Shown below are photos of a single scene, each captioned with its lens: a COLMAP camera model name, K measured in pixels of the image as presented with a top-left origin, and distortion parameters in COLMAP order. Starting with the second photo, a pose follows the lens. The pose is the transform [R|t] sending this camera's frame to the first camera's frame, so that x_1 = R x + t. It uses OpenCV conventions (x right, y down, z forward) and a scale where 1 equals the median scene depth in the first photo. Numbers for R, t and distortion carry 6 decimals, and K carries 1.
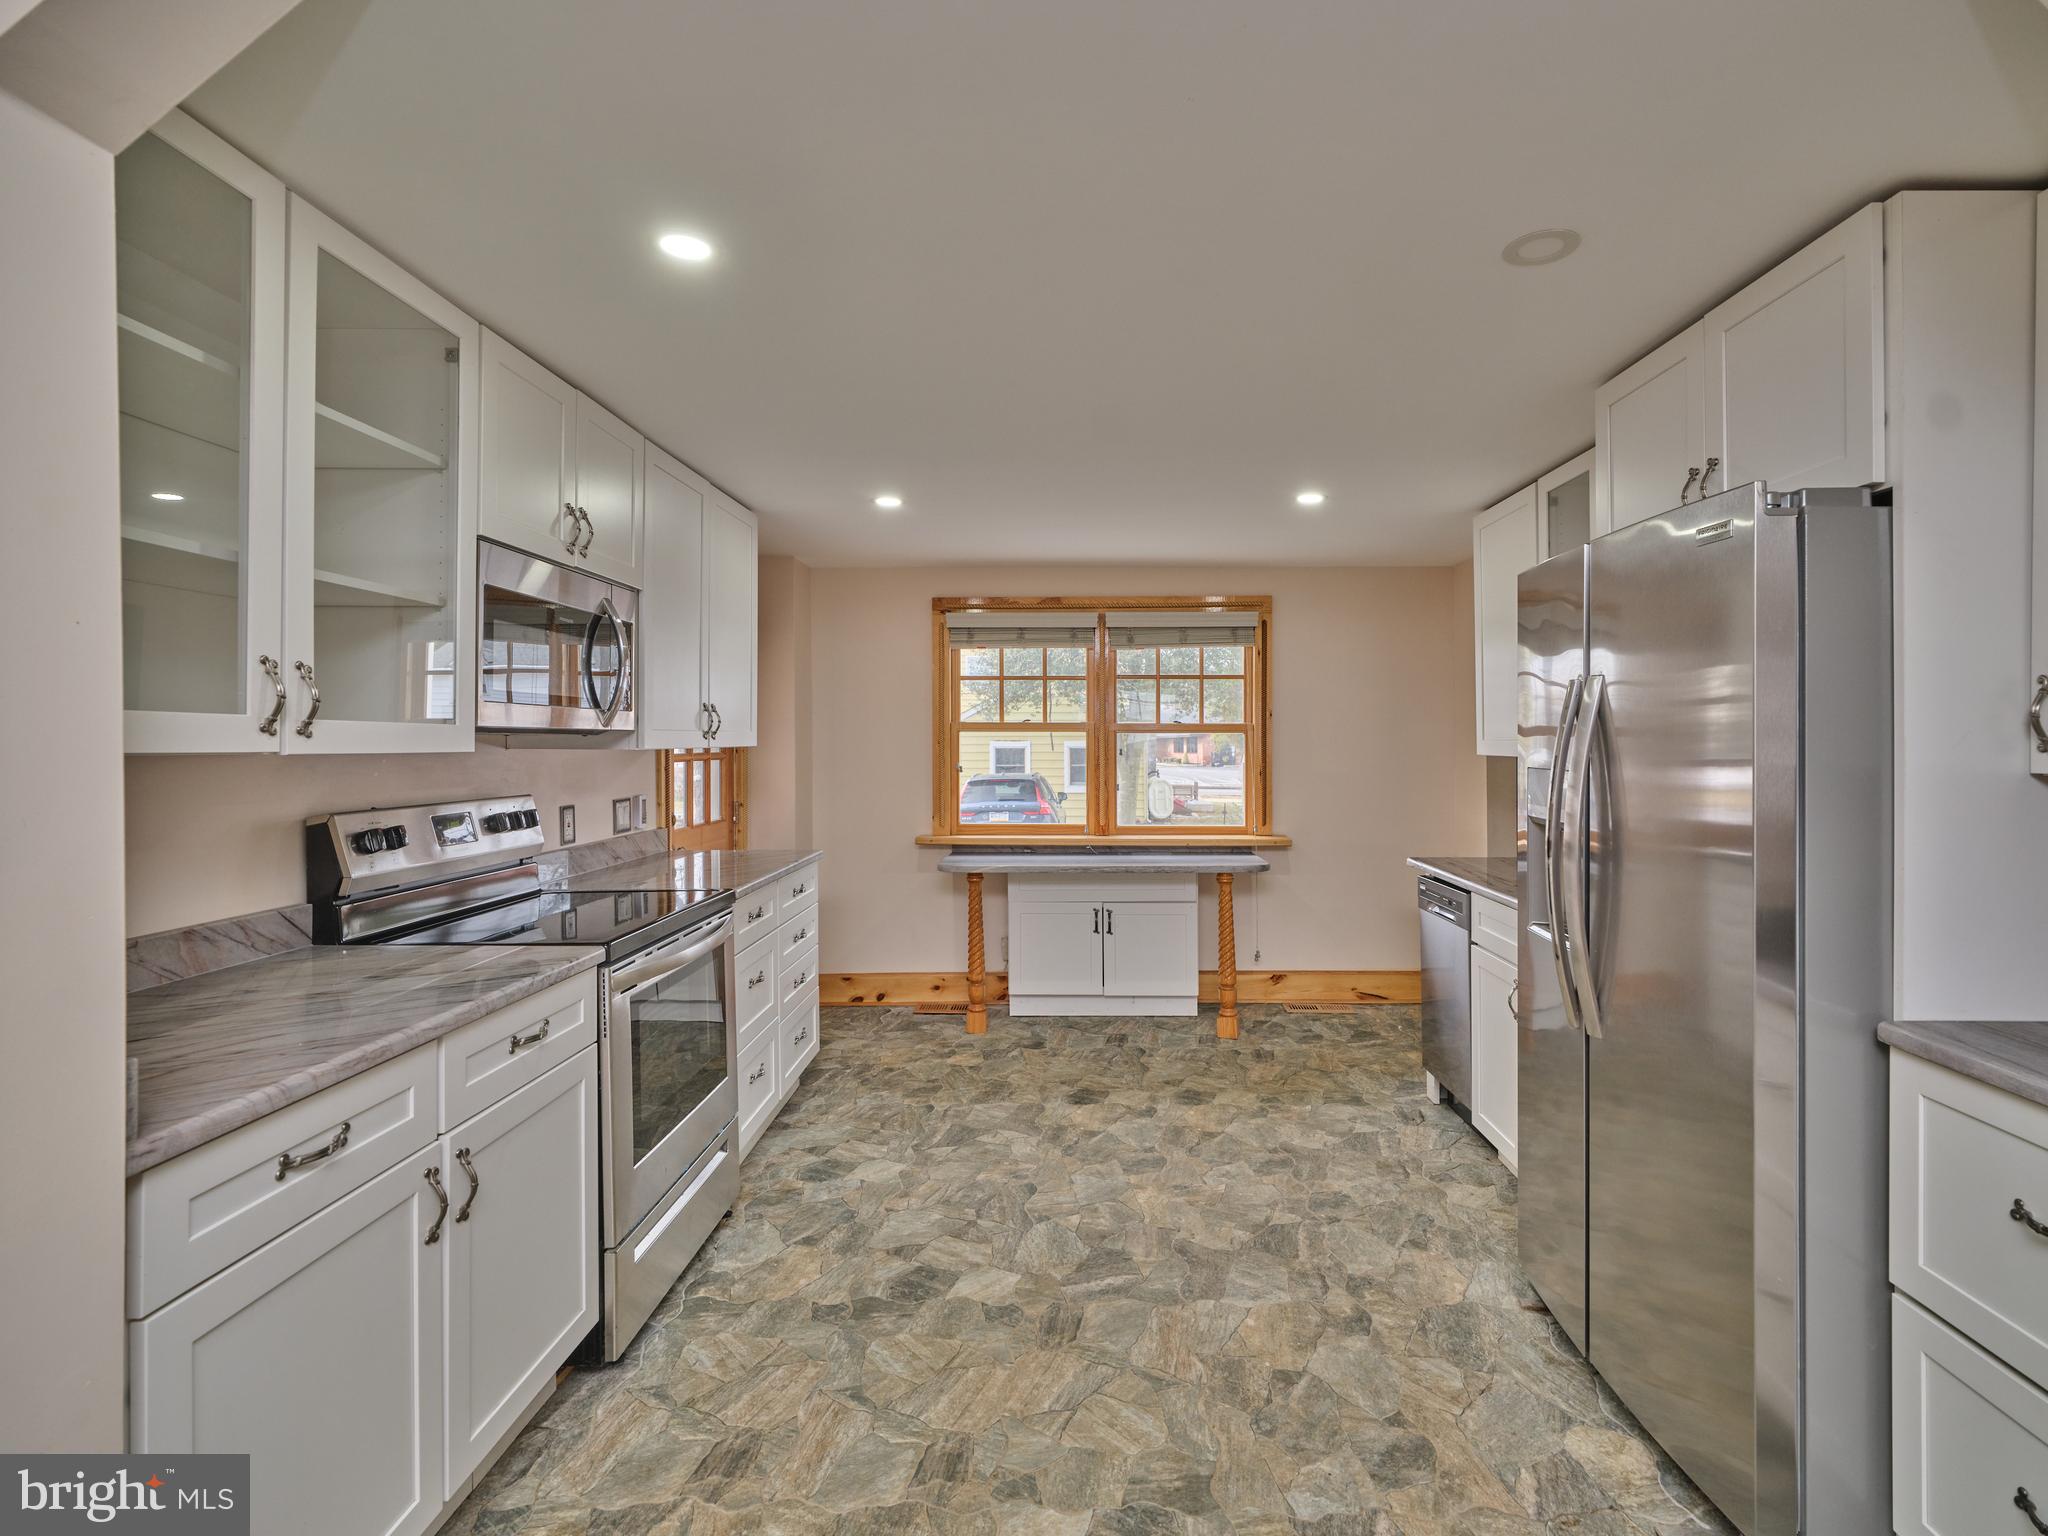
lens RADIAL K [[956.1, 0, 1073.3], [0, 956.1, 742.7], [0, 0, 1]] dist [-0.003154, 0.003689]
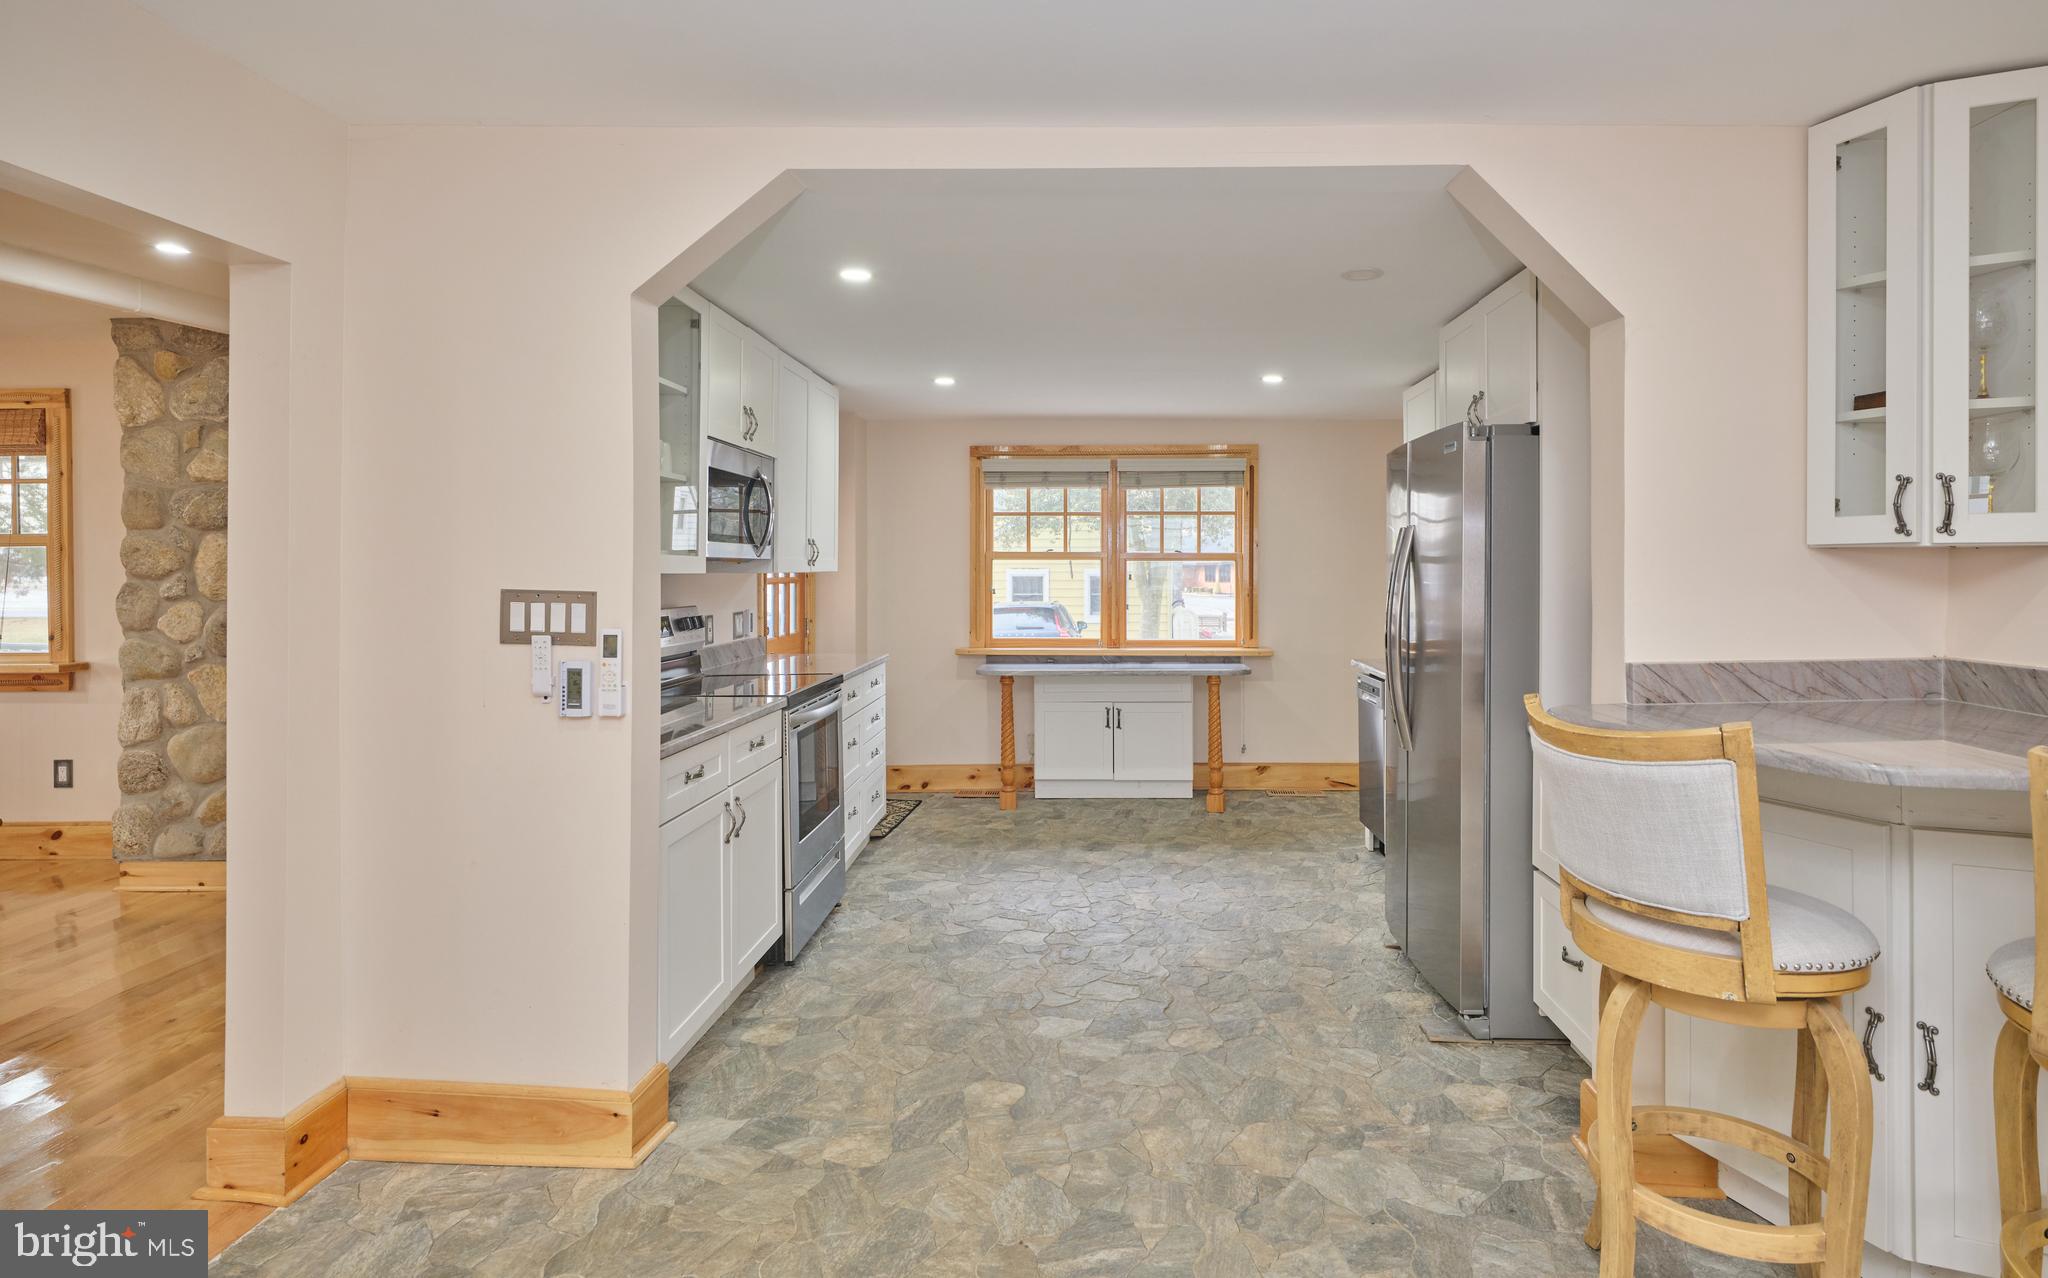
lens RADIAL K [[1067.0, 0, 1085.6], [0, 1067.0, 565.7], [0, 0, 1]] dist [0.000885, -0.000313]
pose [[0.999953, 0.001219, -0.009596, 0.011534], [-0.001268, 0.999986, -0.005078, 0.003586], [0.009590, 0.005090, 0.999941, -0.458338]]
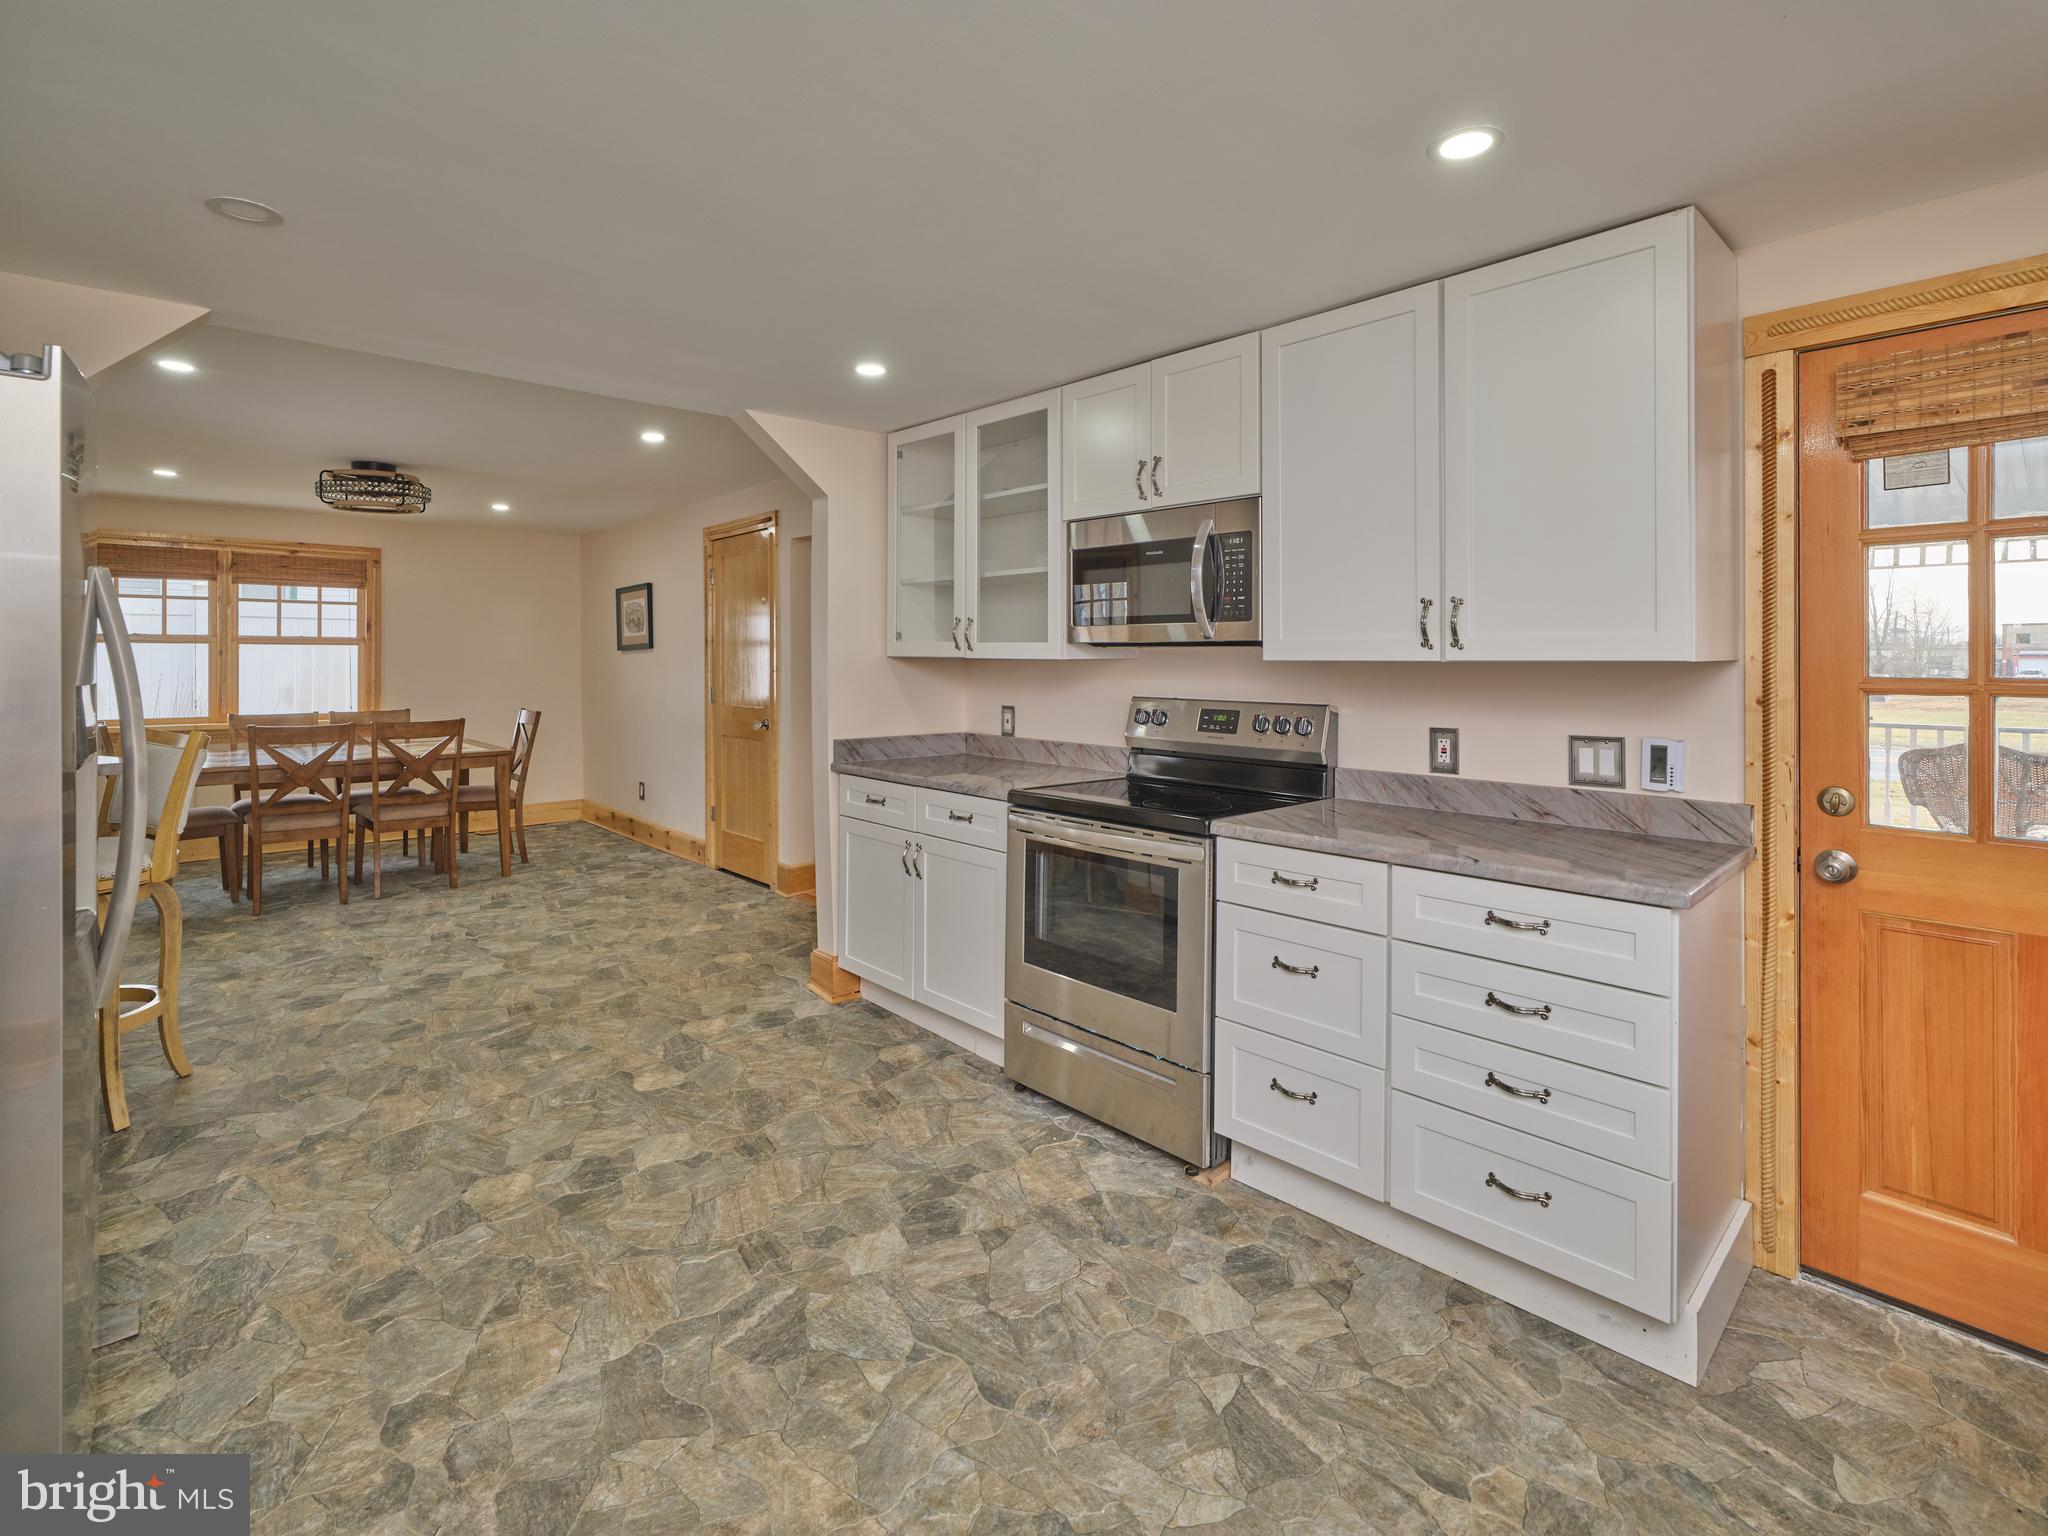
lens RADIAL K [[956.1, 0, 1017.9], [0, 956.1, 662.0], [0, 0, 1]] dist [-0.003154, 0.003689]
pose [[-0.723338, 0.003398, -0.690486, 0.312864], [-0.002879, 0.999964, 0.007936, 0.001624], [0.690489, 0.007728, -0.723302, 1.258743]]
